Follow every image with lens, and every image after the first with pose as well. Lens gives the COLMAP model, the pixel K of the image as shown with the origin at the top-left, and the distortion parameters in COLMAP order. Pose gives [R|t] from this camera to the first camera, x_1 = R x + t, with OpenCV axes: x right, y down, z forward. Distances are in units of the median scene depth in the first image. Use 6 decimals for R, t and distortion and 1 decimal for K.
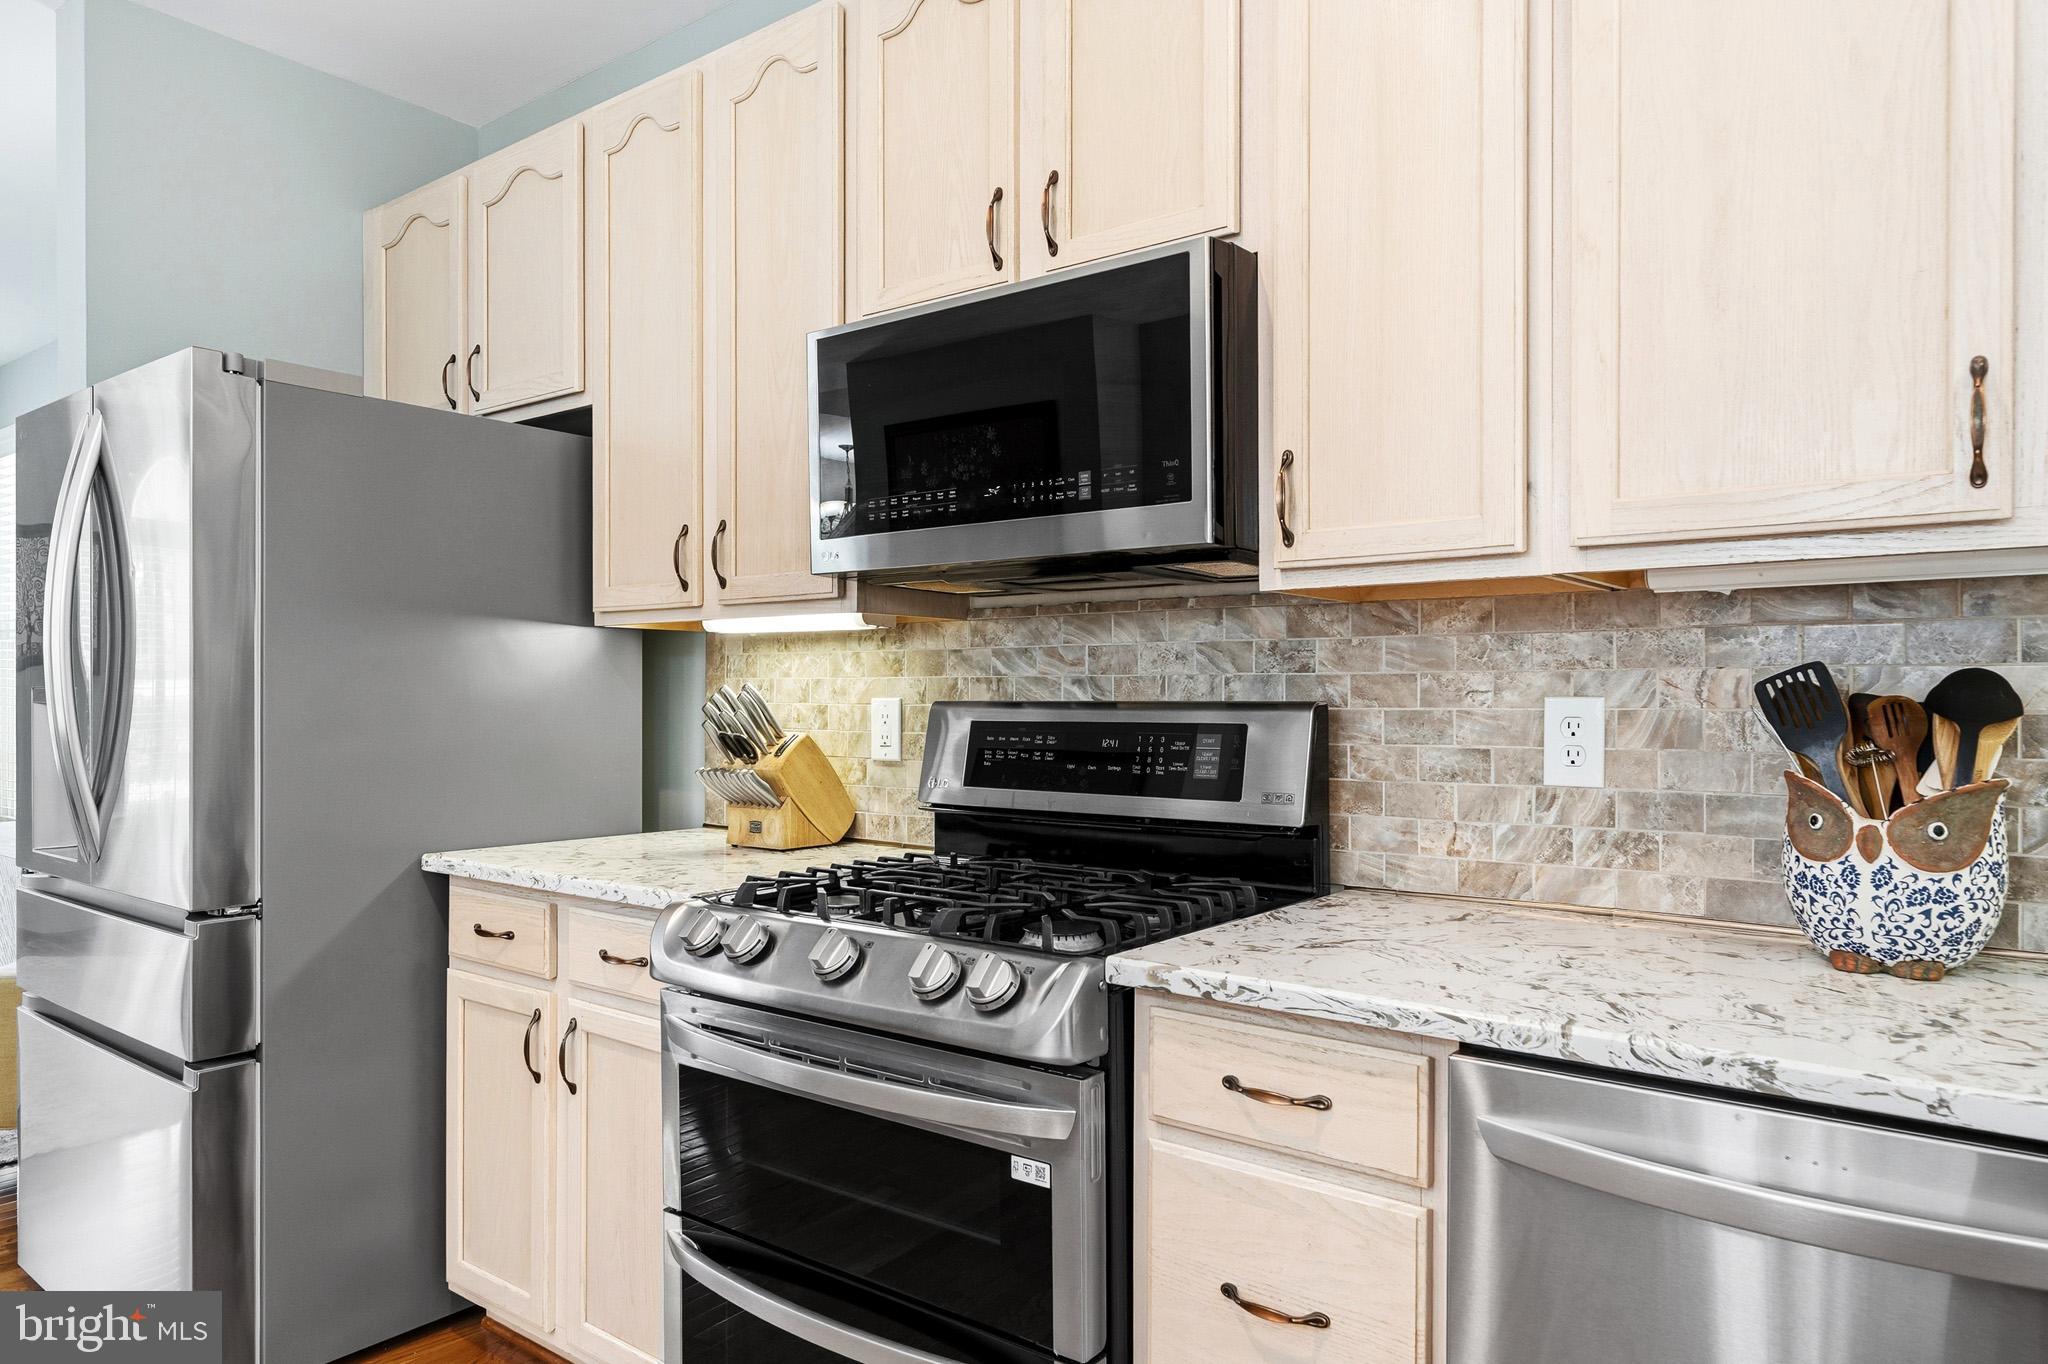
lens RADIAL K [[1282.9, 0, 1023.8], [0, 1282.9, 701.4], [0, 0, 1]] dist [-0.002039, 0.001674]
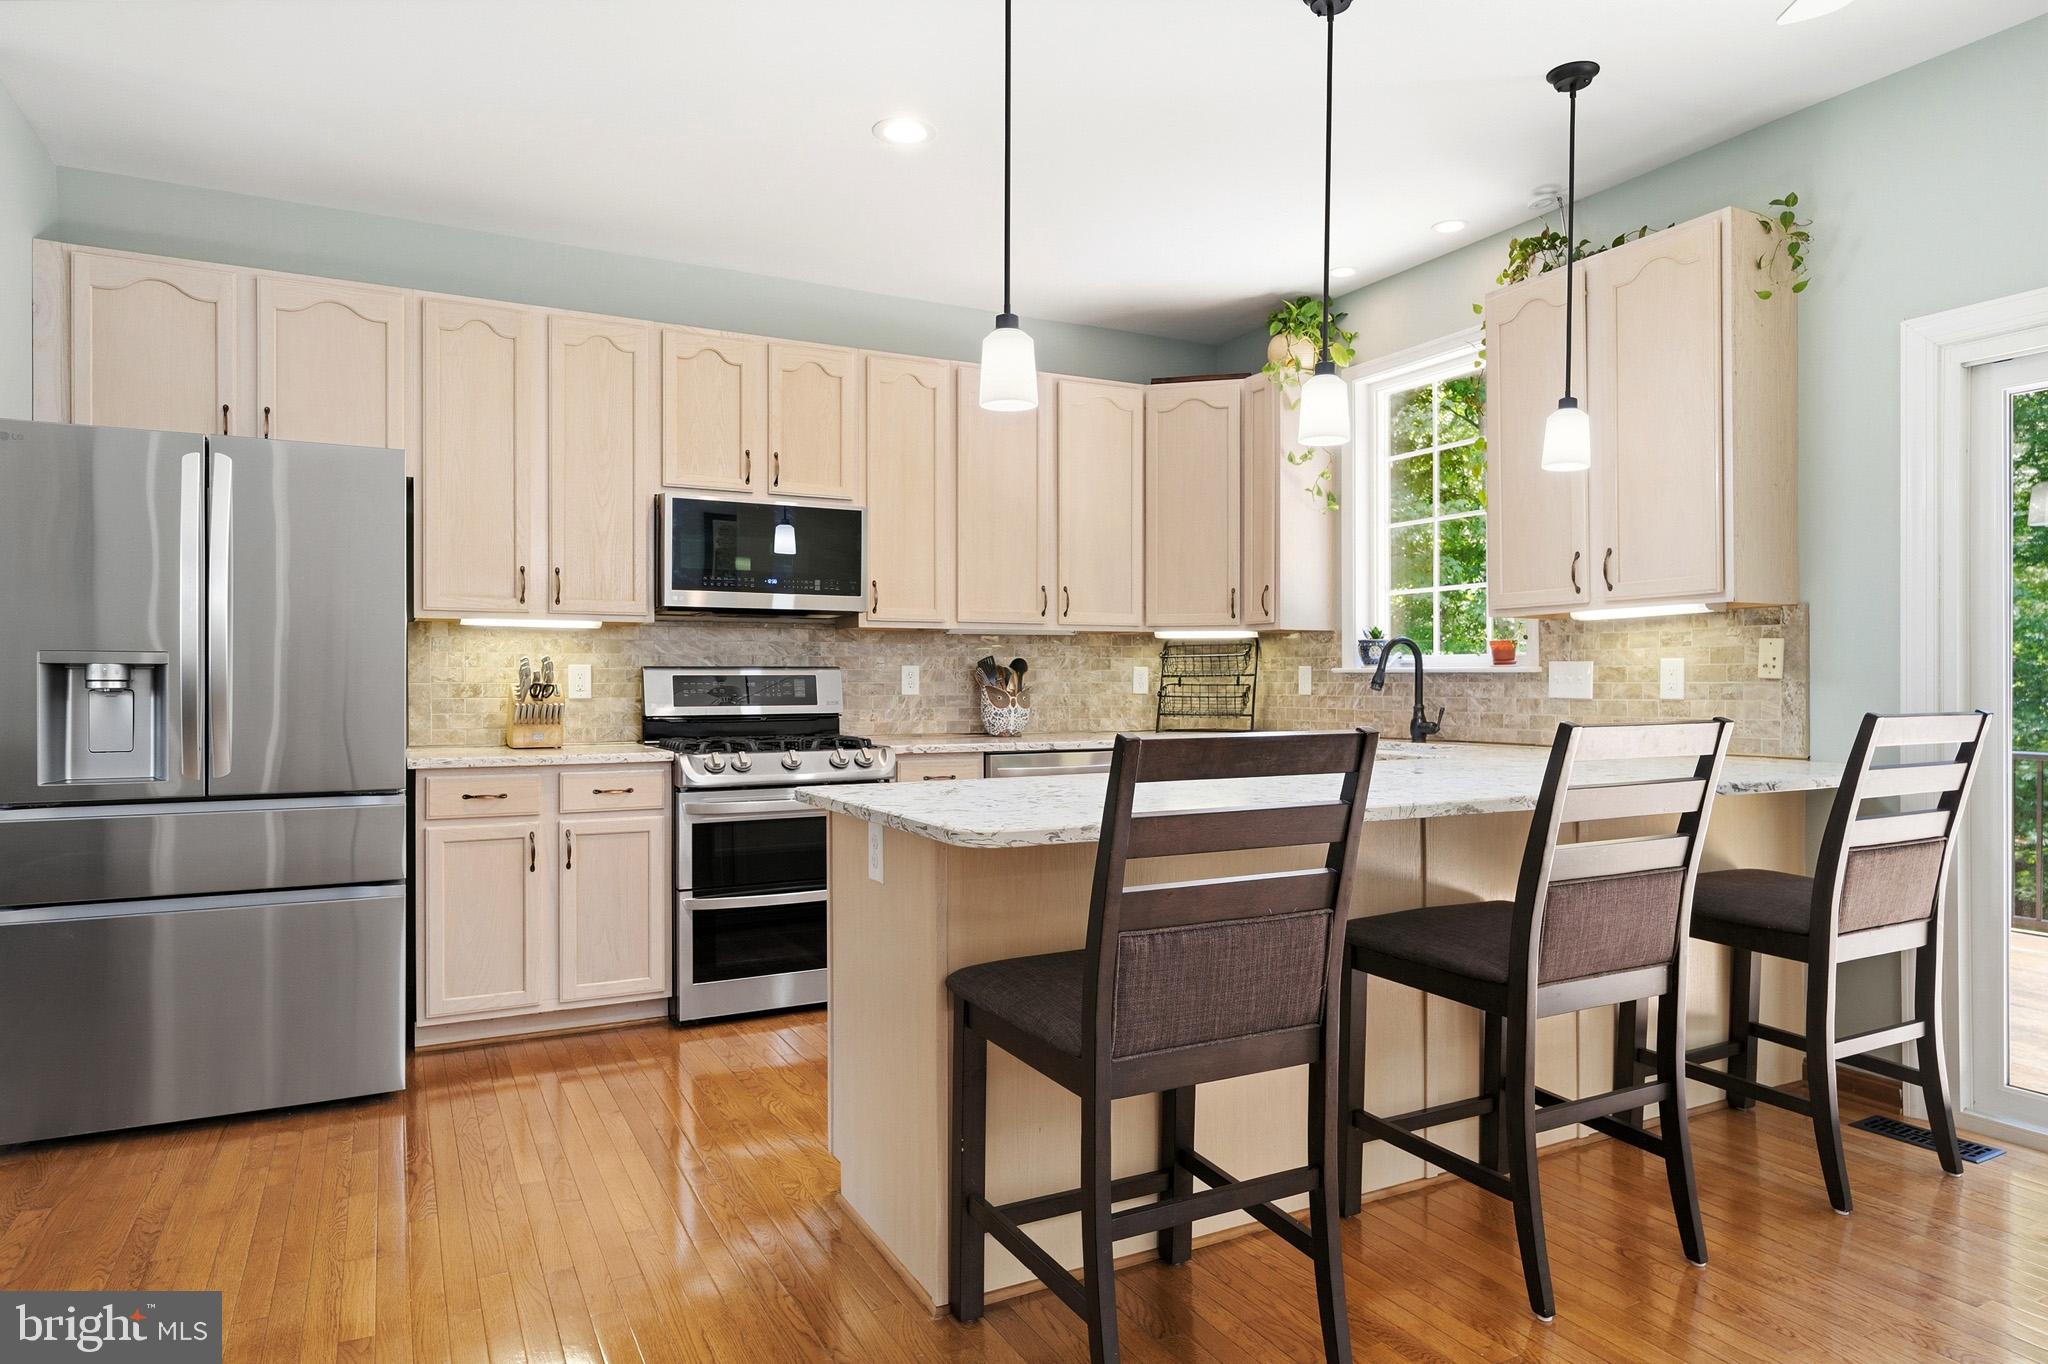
lens RADIAL K [[1205.8, 0, 1024.0], [0, 1205.8, 682.0], [0, 0, 1]] dist [0.000871, 0.000728]
pose [[0.427757, -0.004697, 0.903881, -1.938519], [0.002827, 0.999989, 0.003859, 0.024281], [-0.903889, 0.000905, 0.427766, -0.442948]]
